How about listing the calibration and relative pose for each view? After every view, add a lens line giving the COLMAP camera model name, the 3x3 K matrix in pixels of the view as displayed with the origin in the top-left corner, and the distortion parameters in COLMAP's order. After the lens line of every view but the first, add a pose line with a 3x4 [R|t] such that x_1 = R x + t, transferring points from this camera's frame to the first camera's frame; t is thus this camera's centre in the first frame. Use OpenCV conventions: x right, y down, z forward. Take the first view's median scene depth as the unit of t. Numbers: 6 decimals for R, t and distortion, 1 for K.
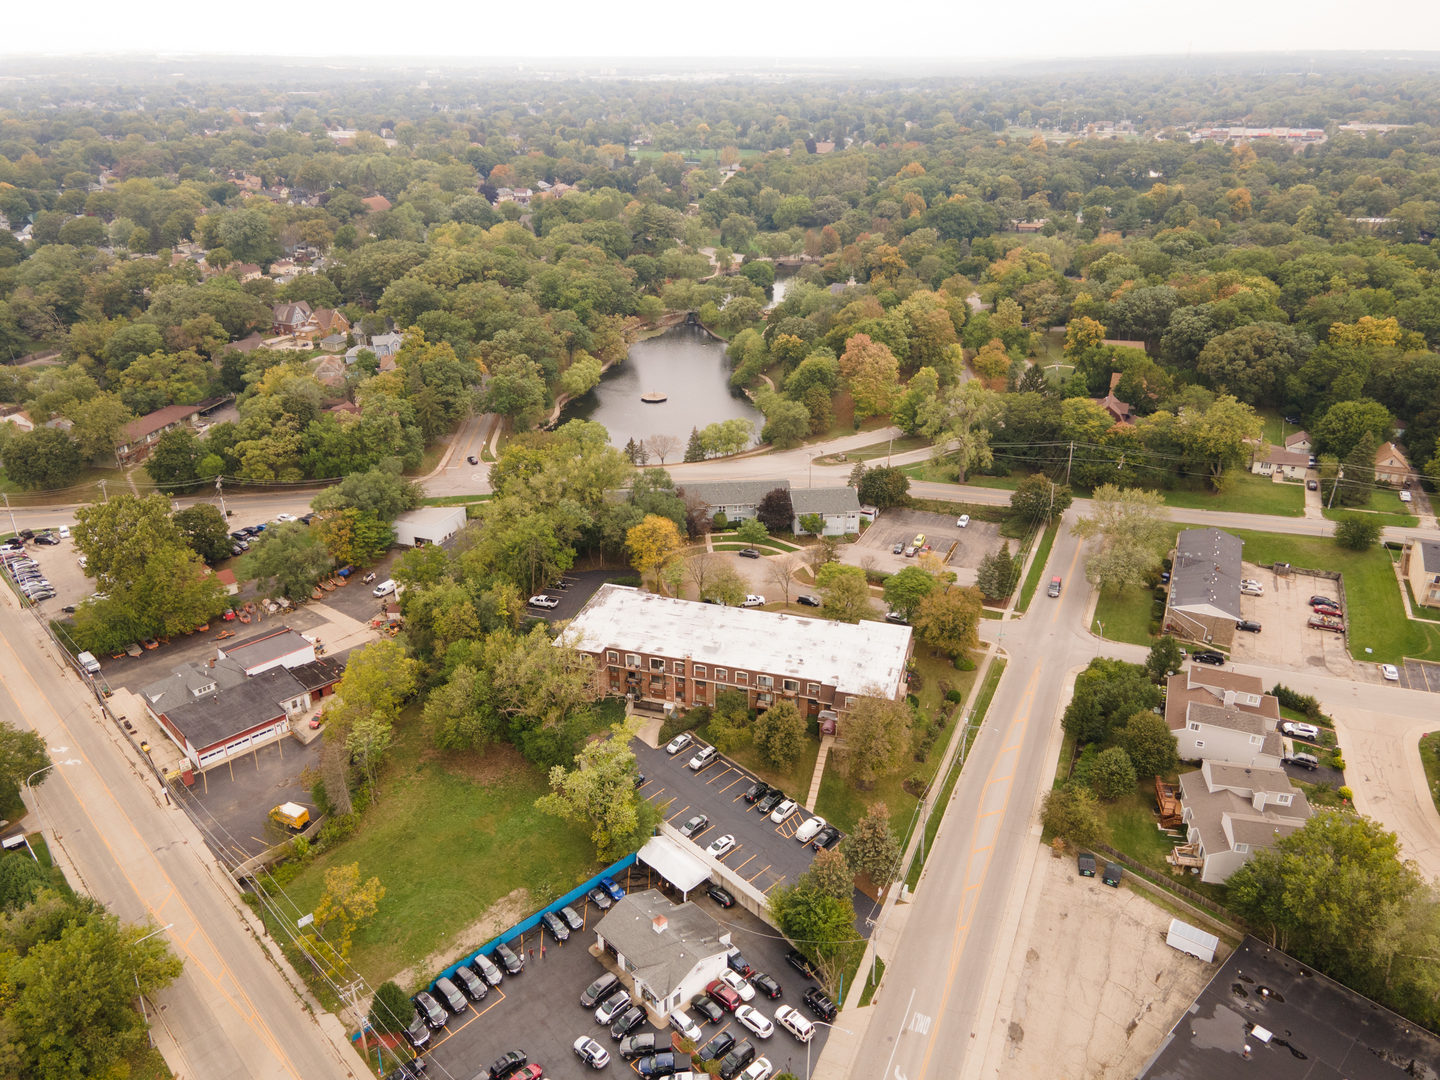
lens RADIAL K [[1065.2, 0, 720.0], [0, 1065.2, 540.0], [0, 0, 1]] dist [0.038589, 0.007186]
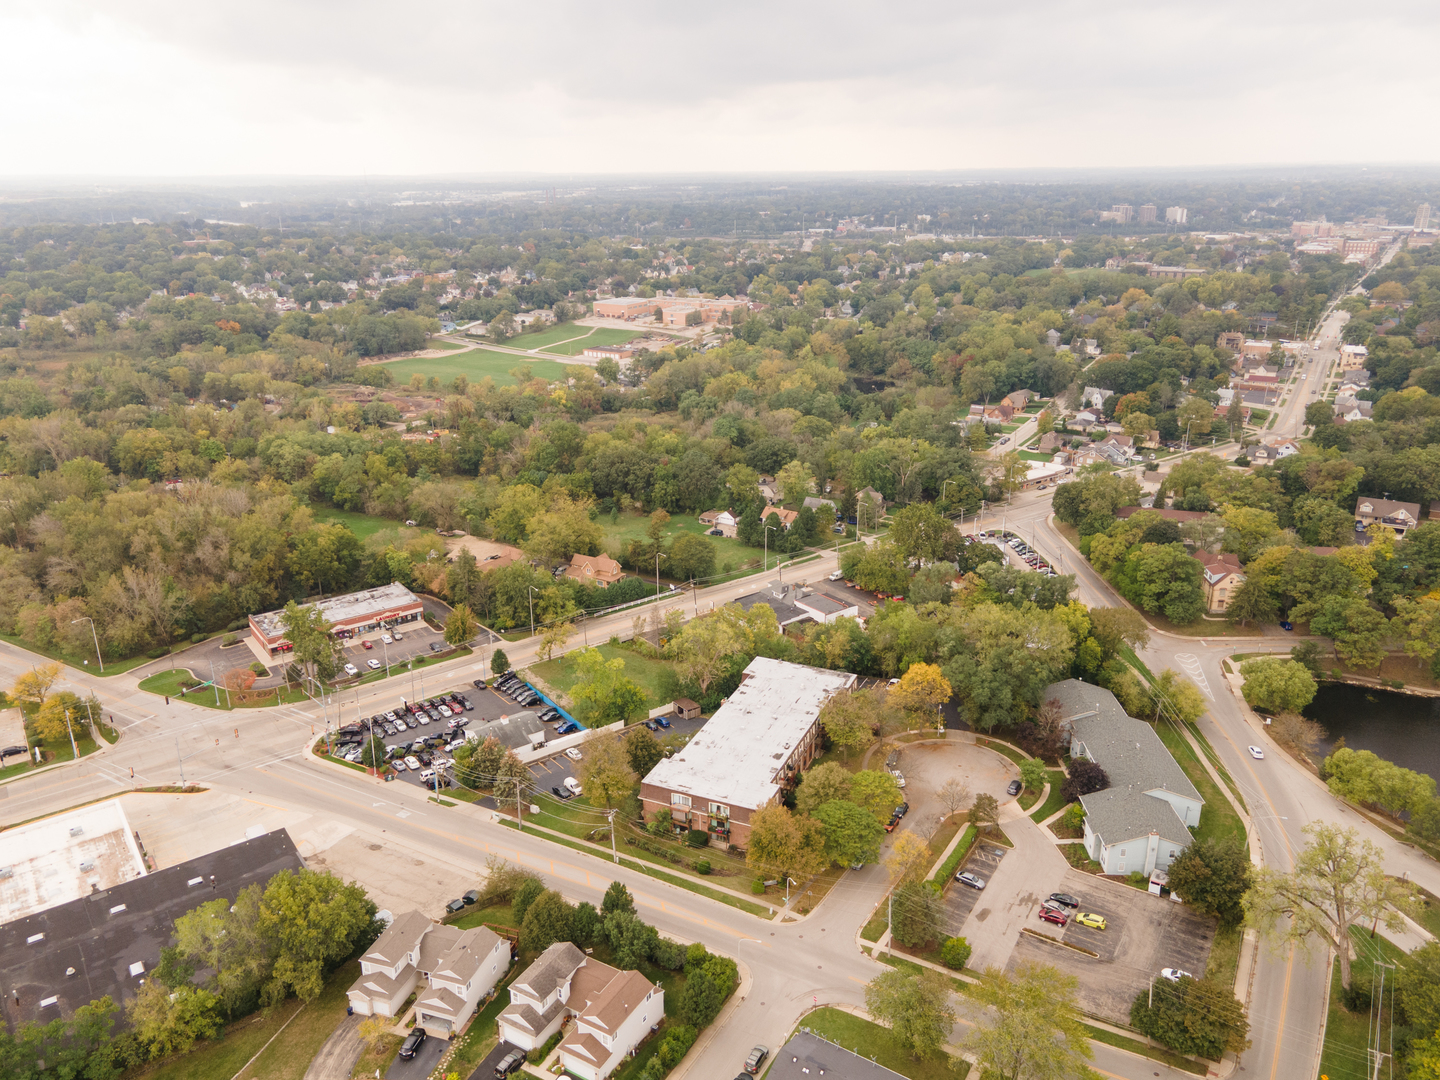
lens RADIAL K [[1077.7, 0, 720.0], [0, 1077.7, 540.0], [0, 0, 1]] dist [0.033567, 0.002477]
pose [[-0.129754, 0.327523, -0.935891, 1.020011], [-0.404278, 0.844378, 0.351547, -0.461825], [0.905386, 0.423975, 0.022849, 0.798296]]
